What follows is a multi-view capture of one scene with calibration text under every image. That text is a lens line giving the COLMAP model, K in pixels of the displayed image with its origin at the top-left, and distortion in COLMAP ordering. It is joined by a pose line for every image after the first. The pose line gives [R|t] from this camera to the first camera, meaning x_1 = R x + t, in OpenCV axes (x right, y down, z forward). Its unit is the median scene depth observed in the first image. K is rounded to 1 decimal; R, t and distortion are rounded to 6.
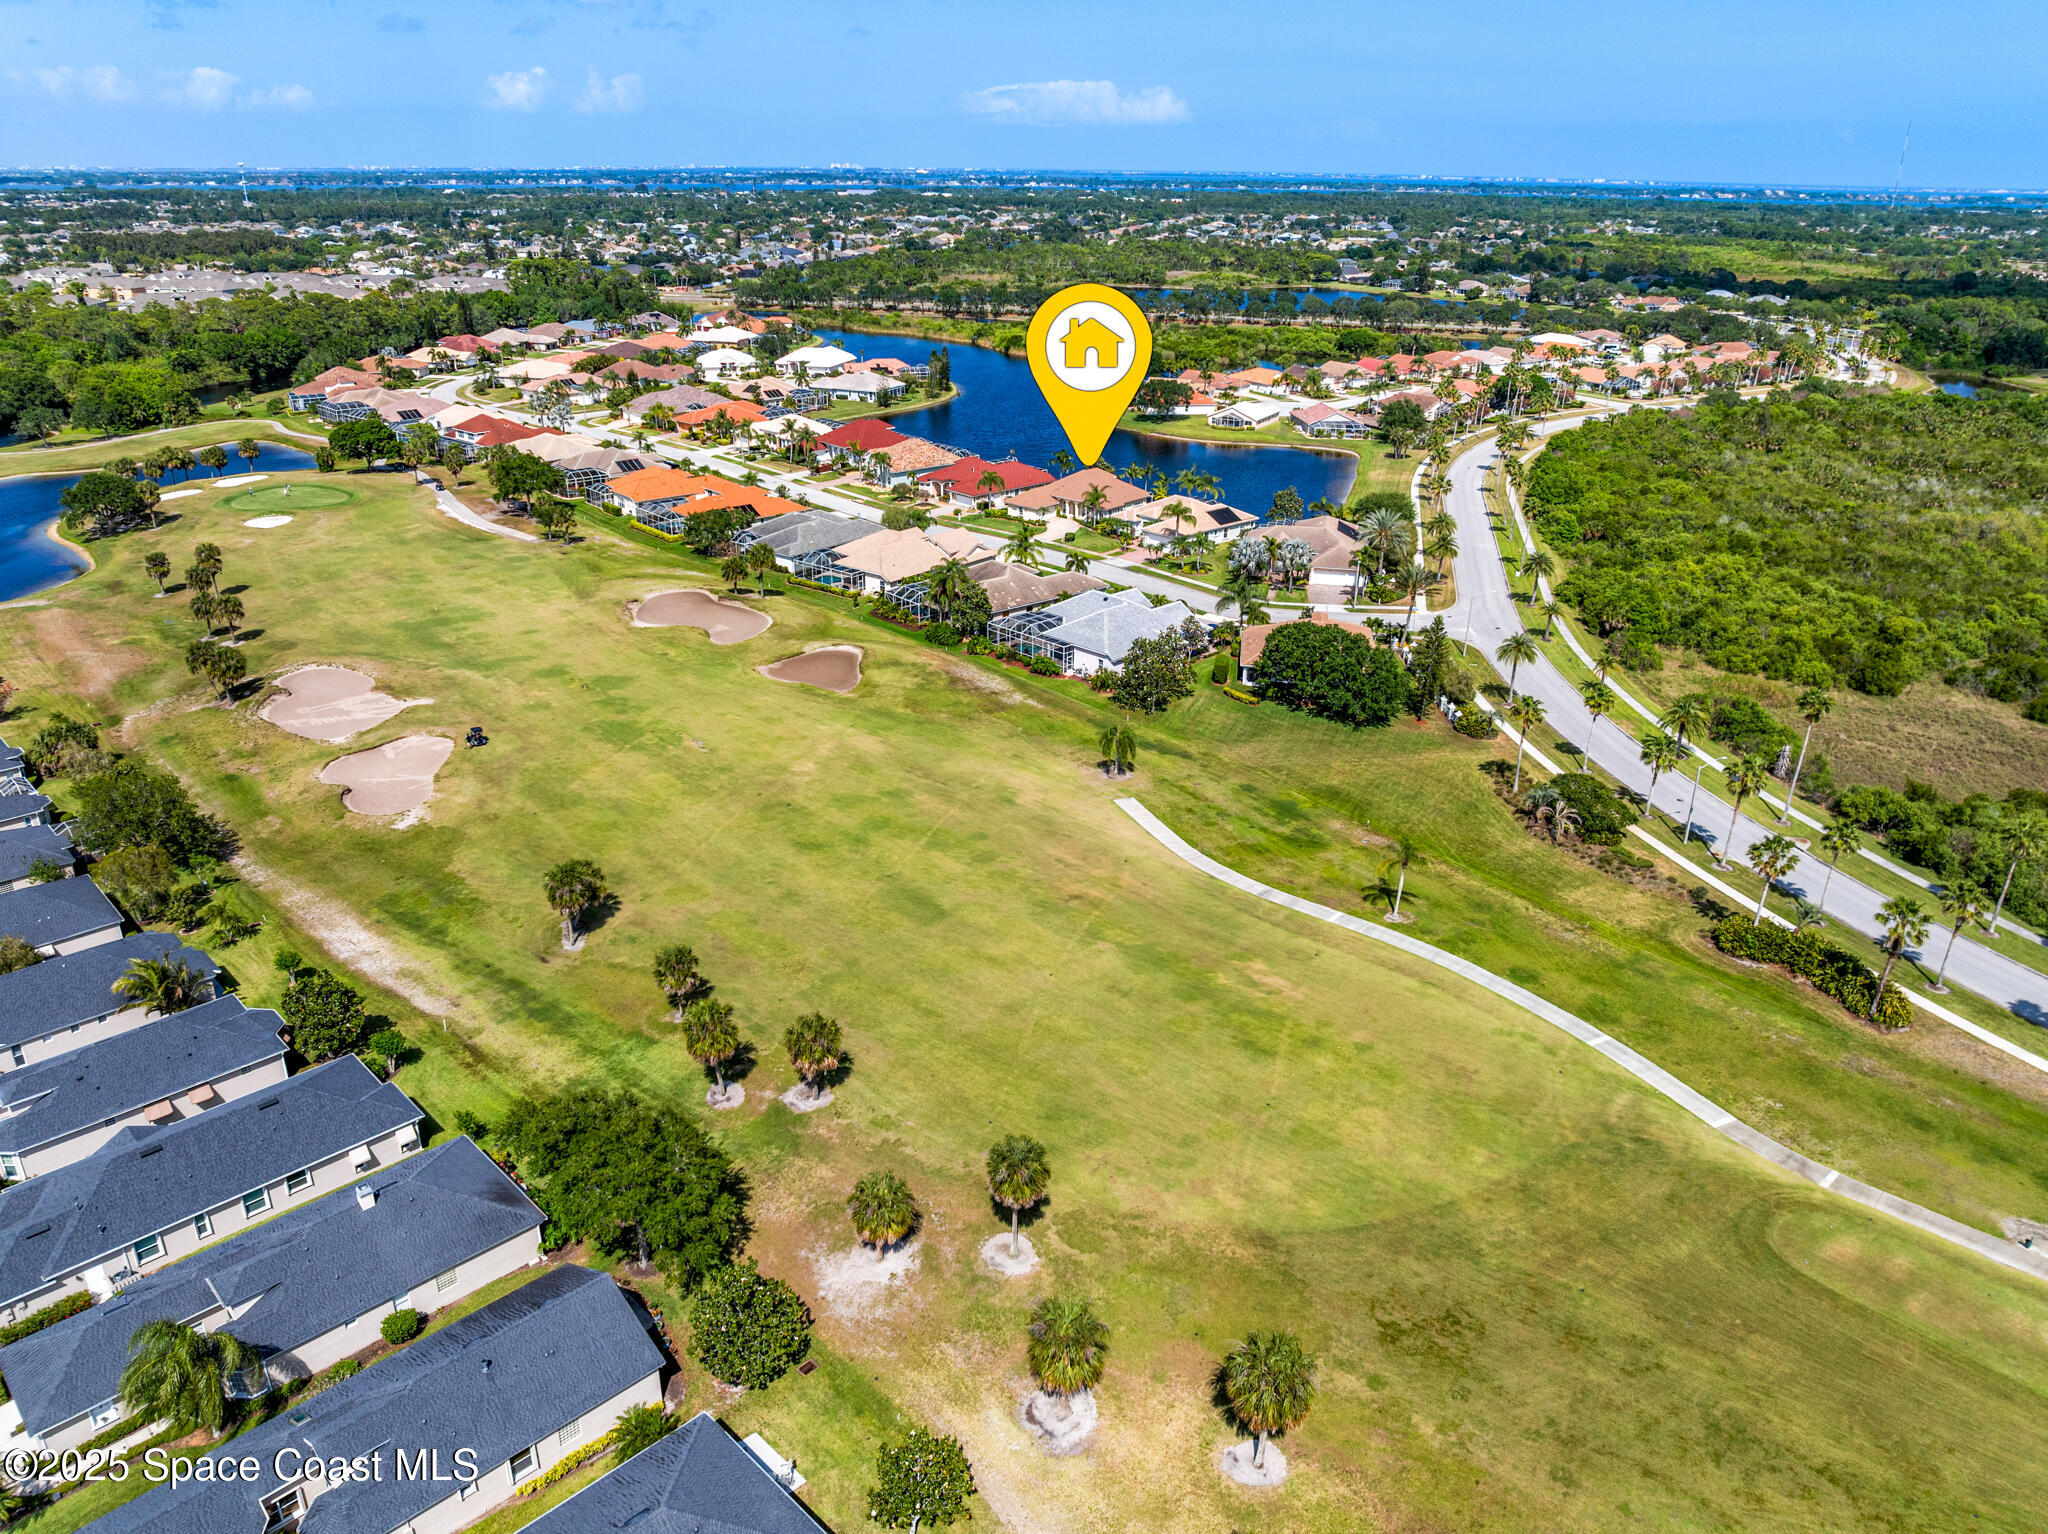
lens RADIAL K [[1456.4, 0, 1017.7], [0, 1456.4, 773.6], [0, 0, 1]] dist [-0.051239, 0.022853]
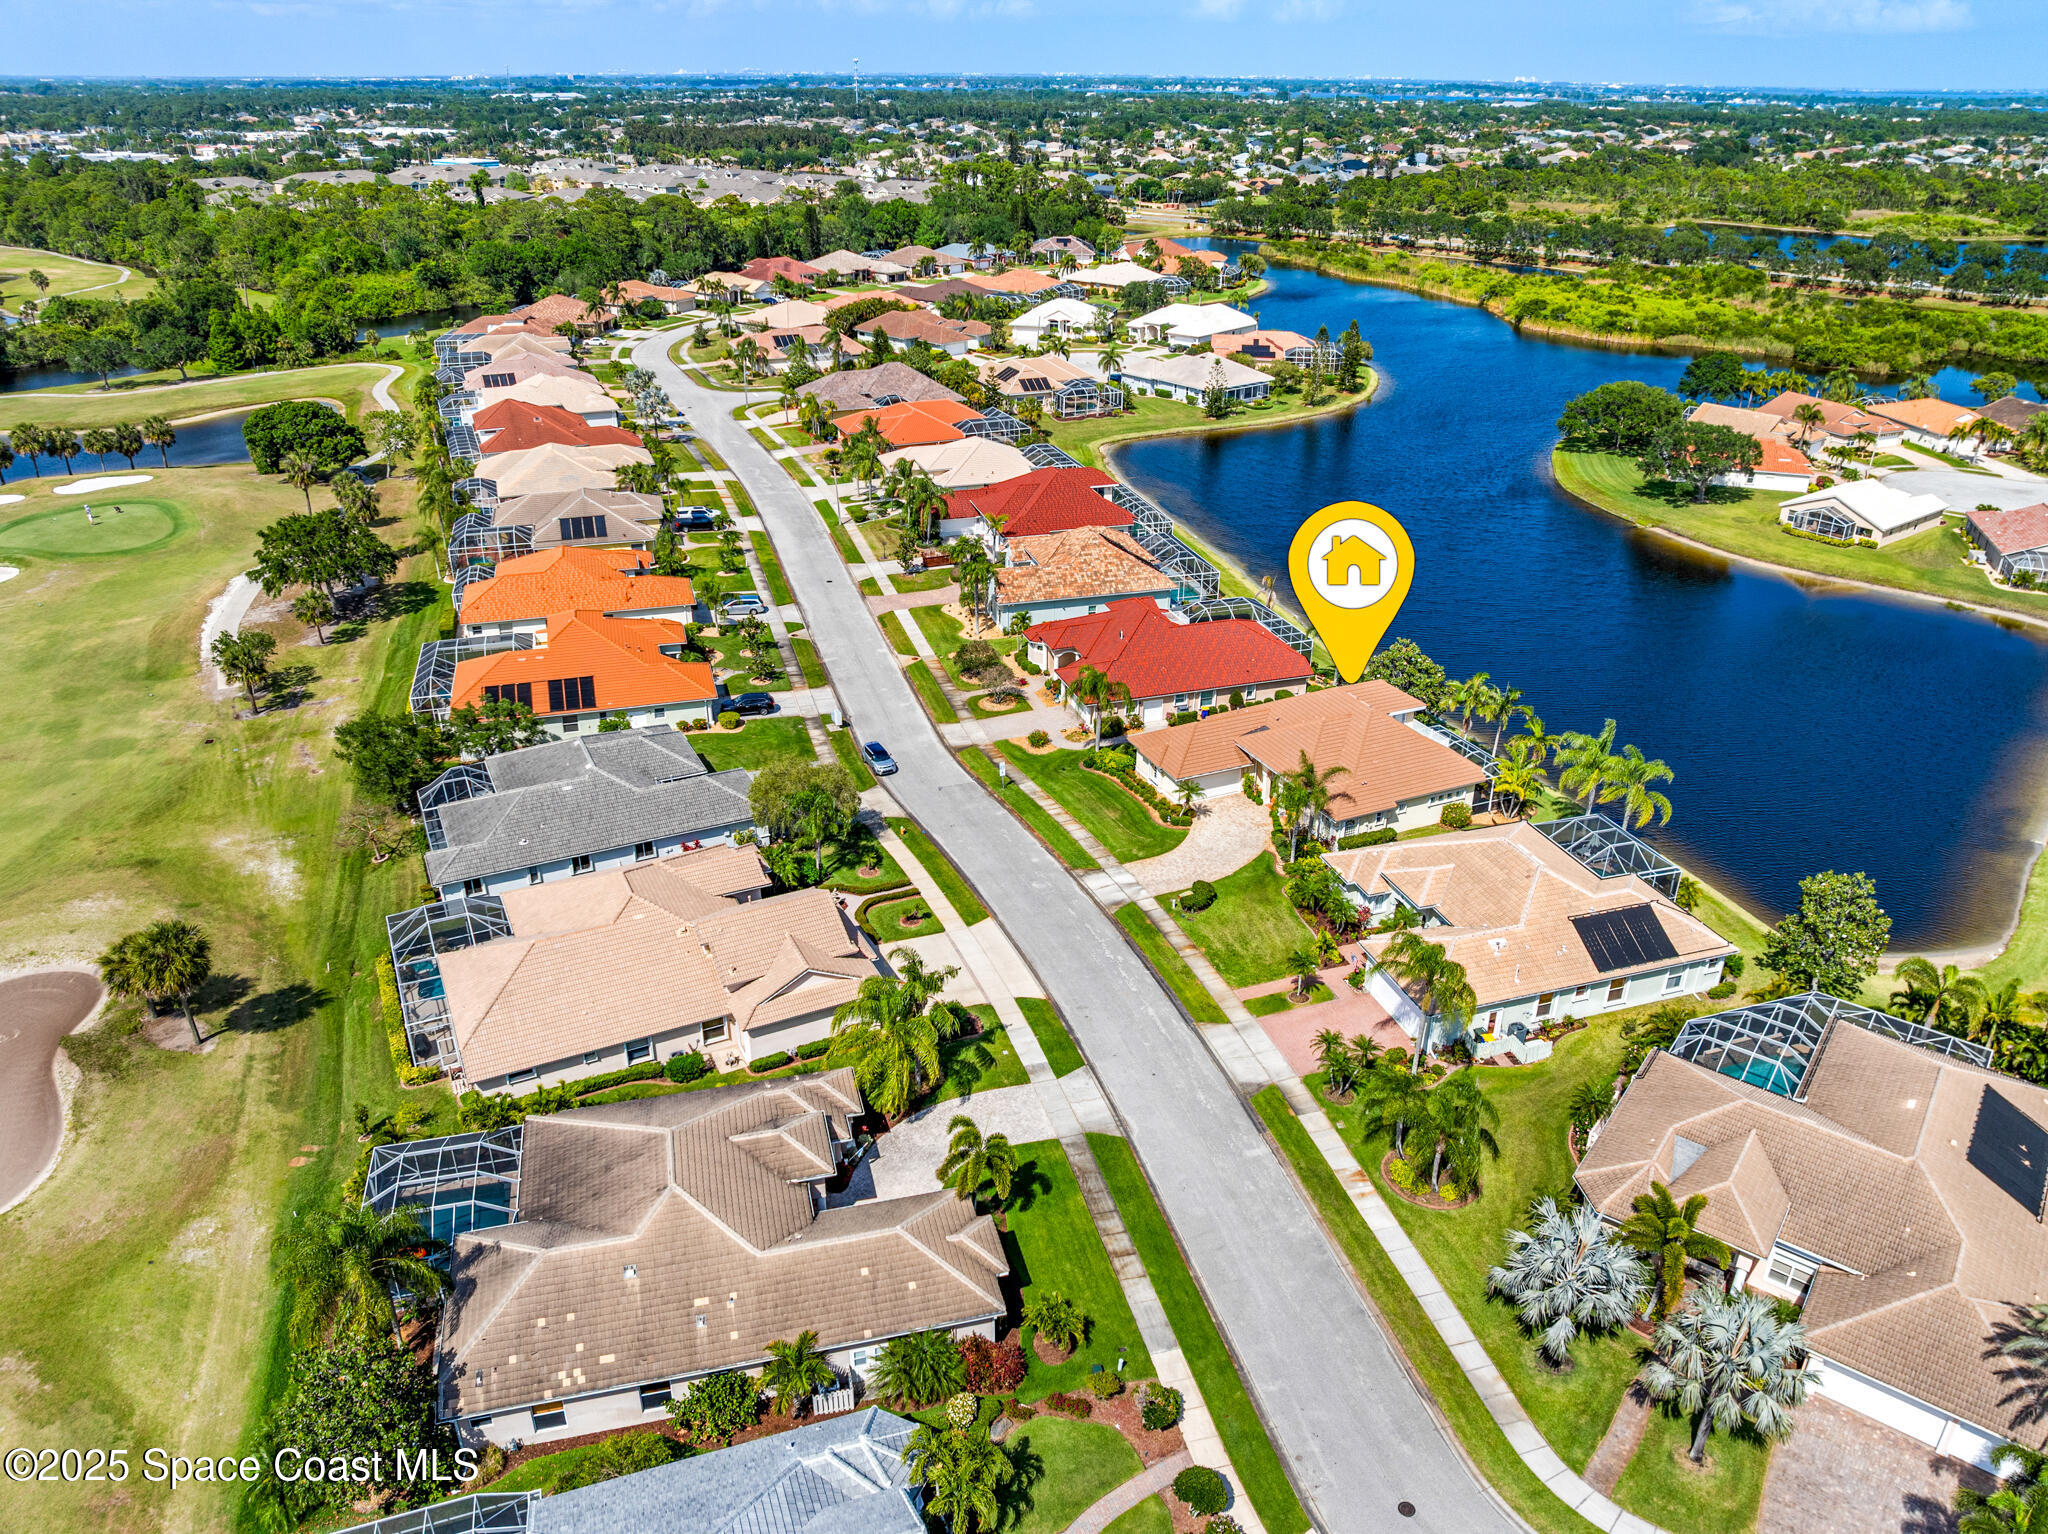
lens RADIAL K [[1456.4, 0, 1023.4], [0, 1456.4, 759.8], [0, 0, 1]] dist [-0.051239, 0.022853]
pose [[0.911334, 0.174140, -0.373021, 0.064705], [-0.157720, 0.984680, 0.074357, -0.108101], [0.380255, -0.008932, 0.924839, 0.304609]]
